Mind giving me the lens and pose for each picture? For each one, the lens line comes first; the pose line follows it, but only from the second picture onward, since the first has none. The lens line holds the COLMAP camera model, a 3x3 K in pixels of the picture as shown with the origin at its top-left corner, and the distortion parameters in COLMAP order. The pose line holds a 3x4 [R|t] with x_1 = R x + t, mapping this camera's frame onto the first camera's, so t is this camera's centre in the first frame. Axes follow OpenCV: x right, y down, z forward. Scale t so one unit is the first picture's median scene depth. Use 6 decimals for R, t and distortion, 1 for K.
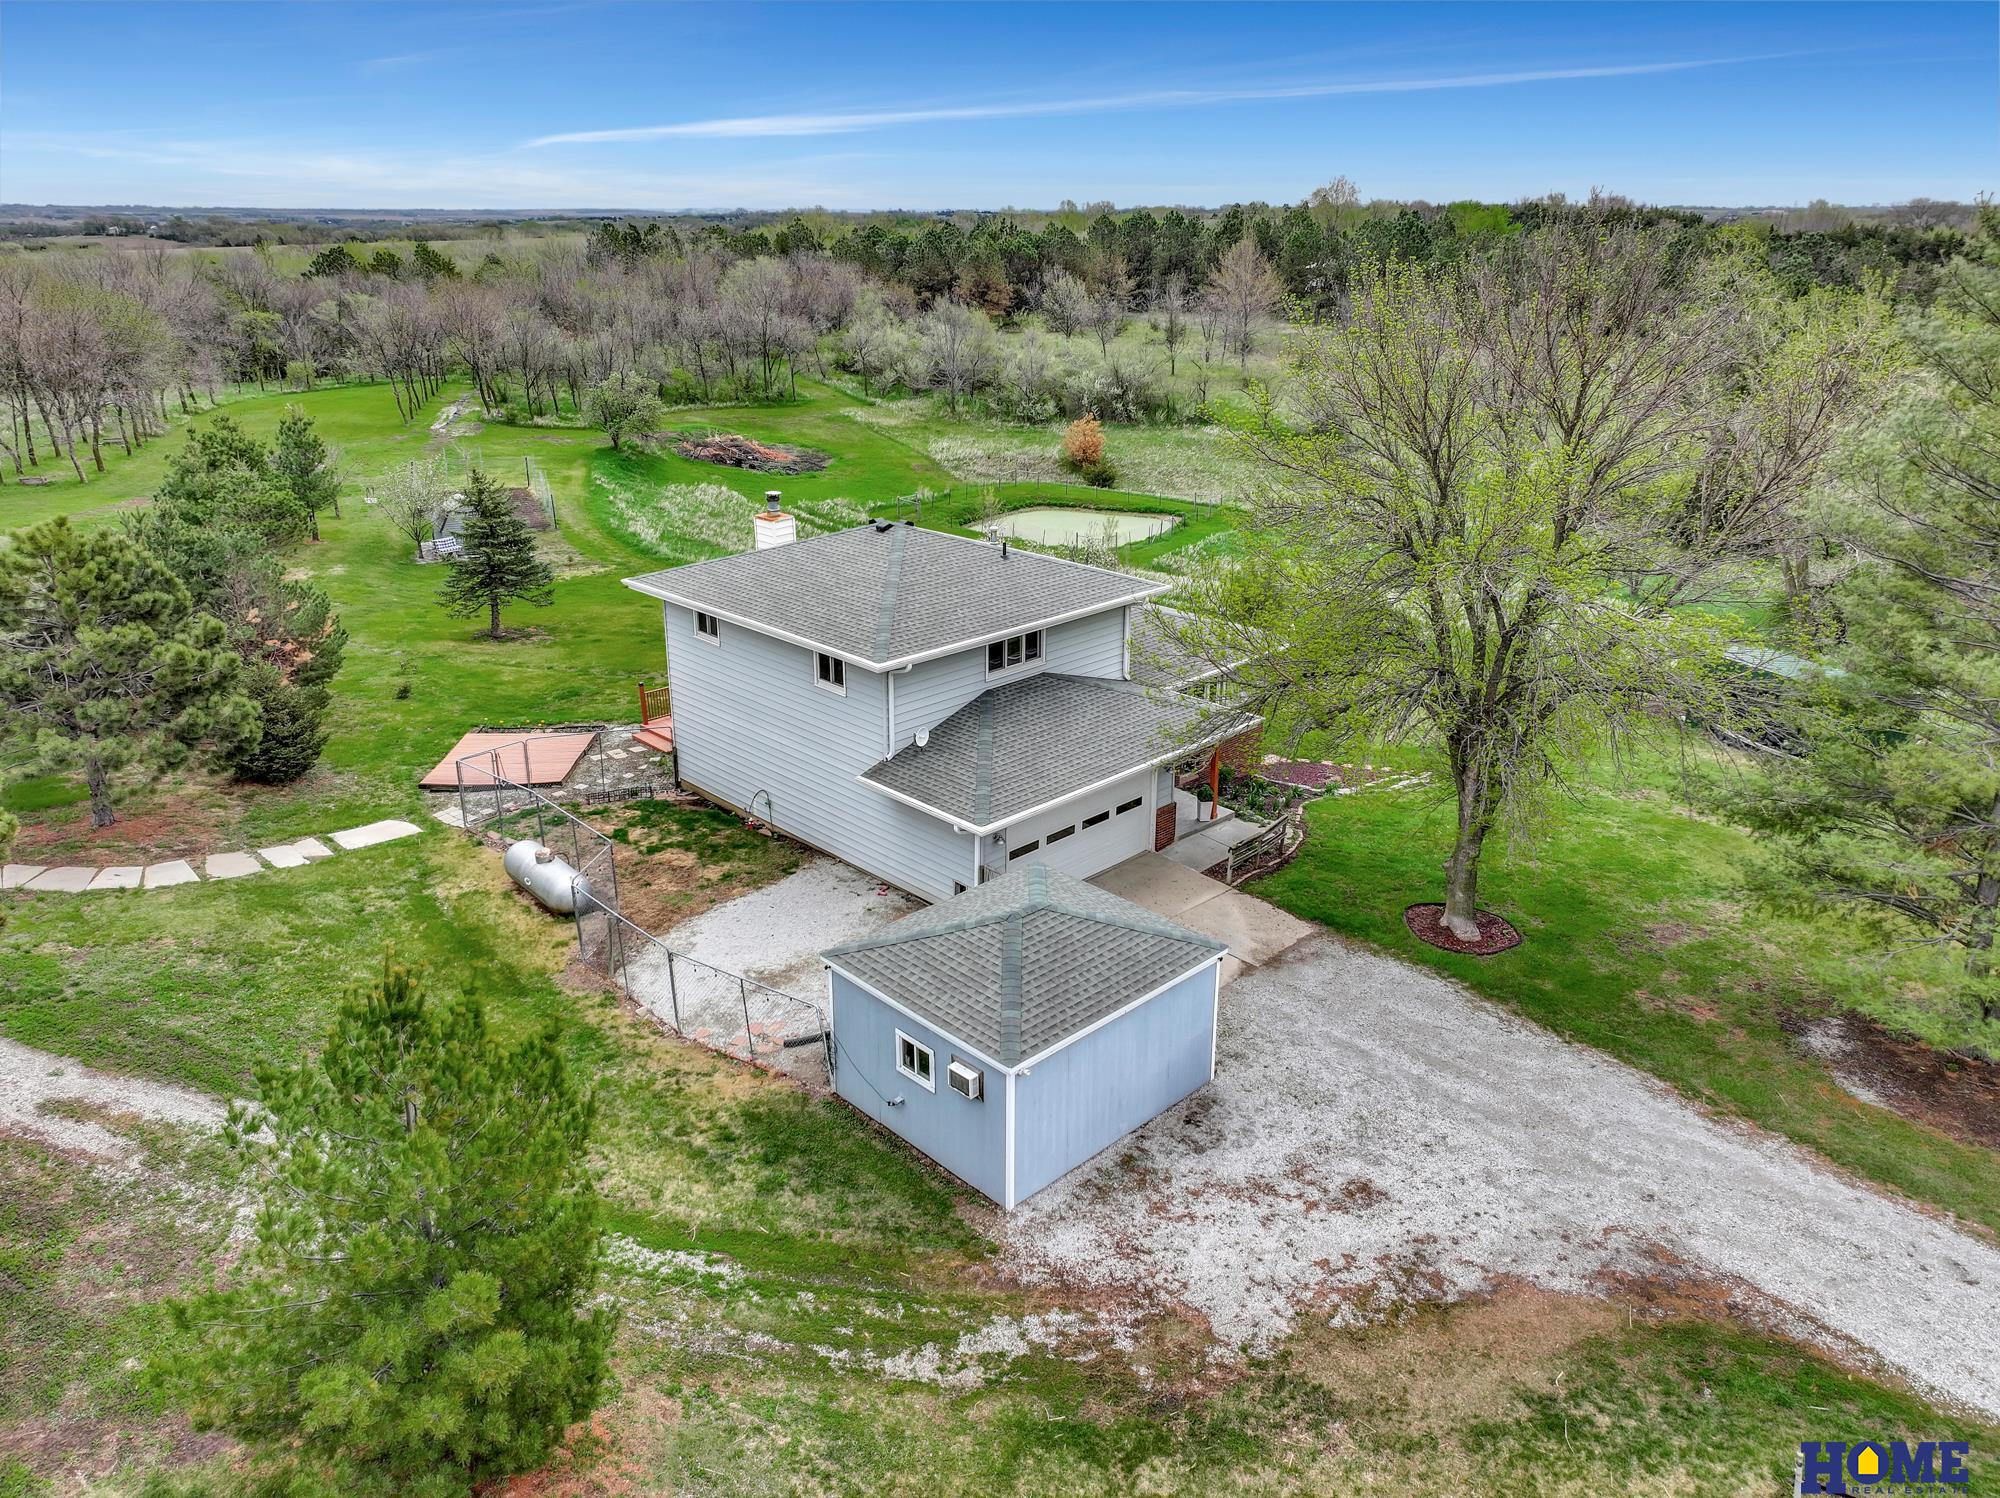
lens RADIAL K [[1409.7, 0, 960.7], [0, 1409.7, 748.4], [0, 0, 1]] dist [-0.000249, -0.000006]
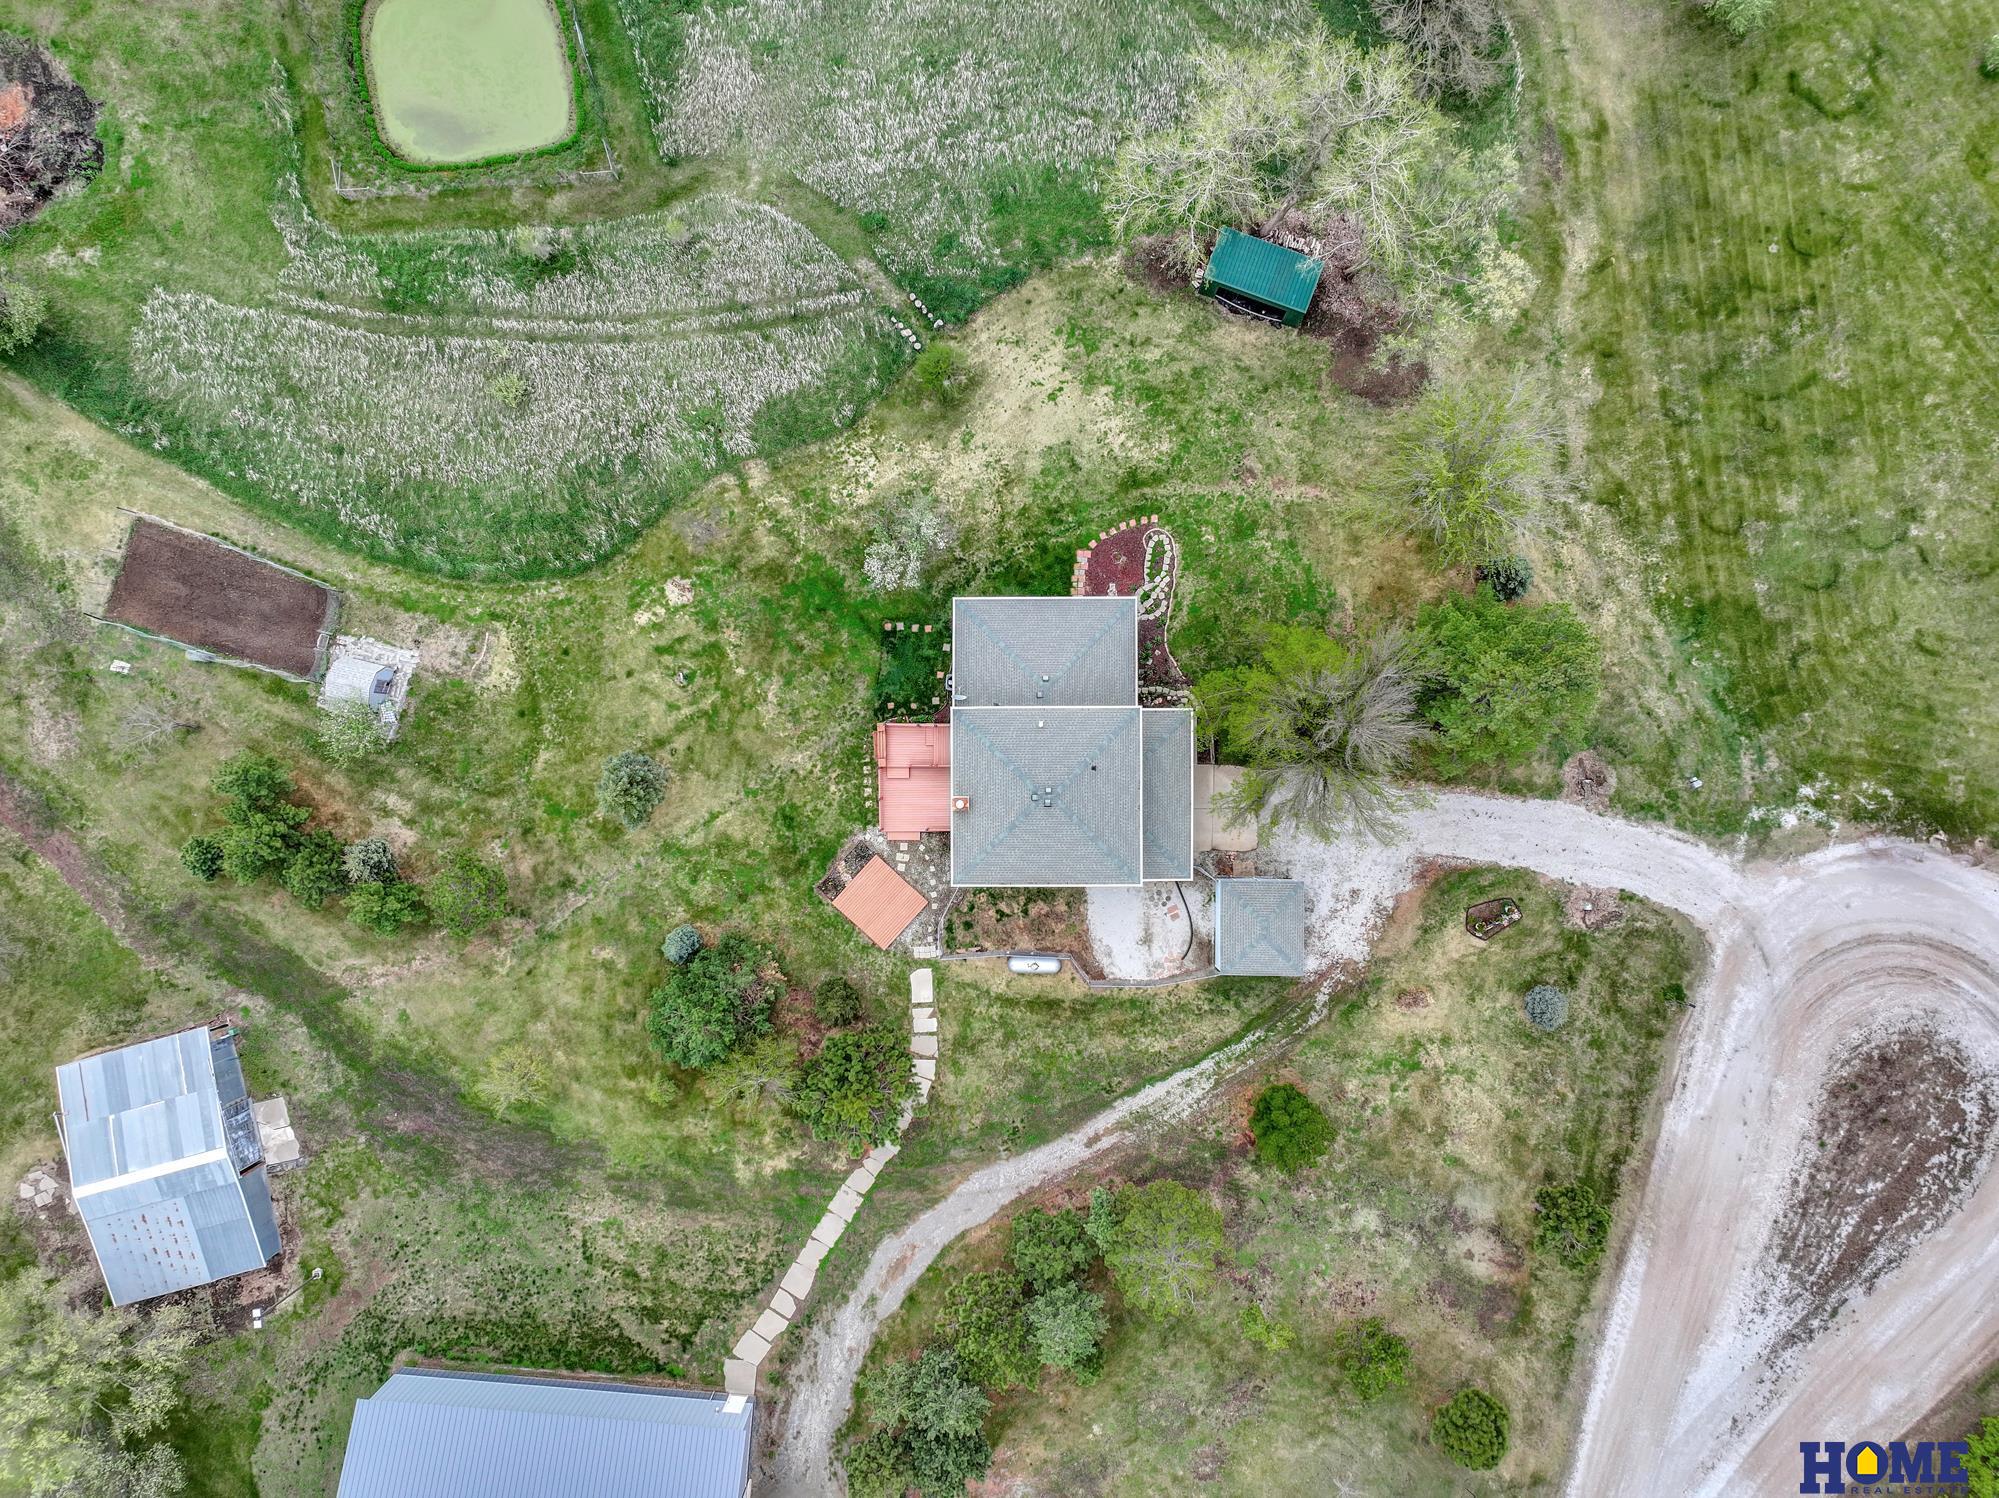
lens RADIAL K [[1436.7, 0, 999.5], [0, 1436.7, 749.0], [0, 0, 1]] dist [0.010611, -0.002478]
pose [[0.676822, -0.734466, -0.049728, 0.080927], [0.302052, 0.215472, 0.928621, -2.360868], [-0.671325, -0.643531, 0.367683, 0.320235]]
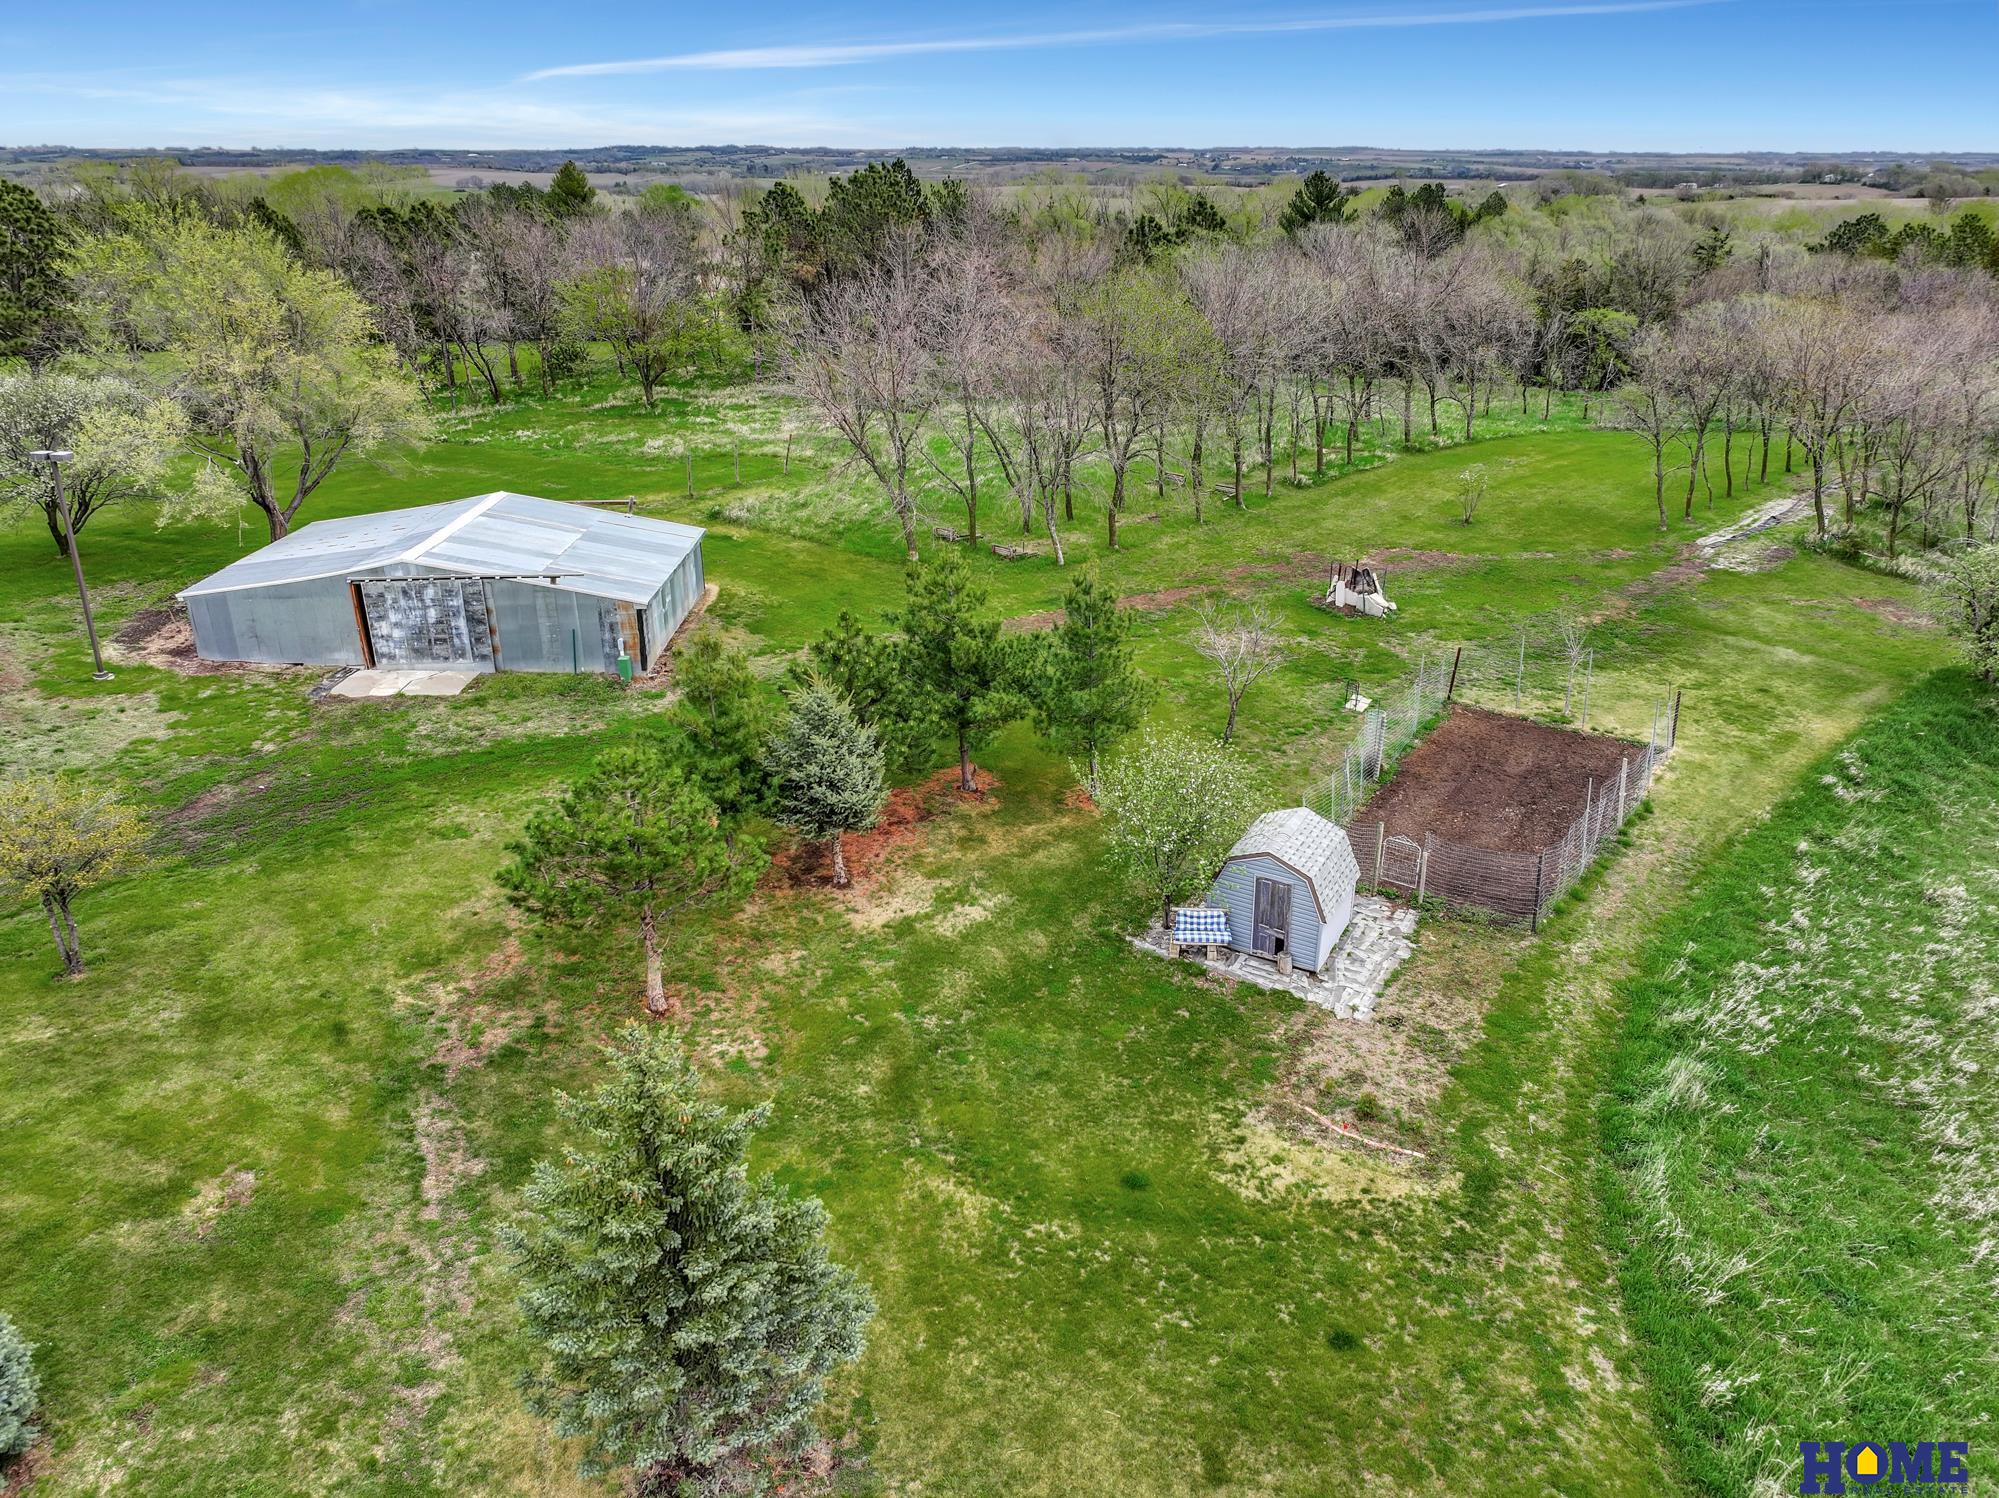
lens RADIAL K [[1417.9, 0, 1028.1], [0, 1417.9, 738.7], [0, 0, 1]] dist [0.000202, -0.003242]
pose [[0.542607, 0.318033, -0.777453, -0.114394], [-0.299016, 0.938057, 0.175039, -0.547233], [0.784963, 0.137493, 0.604093, 1.376174]]
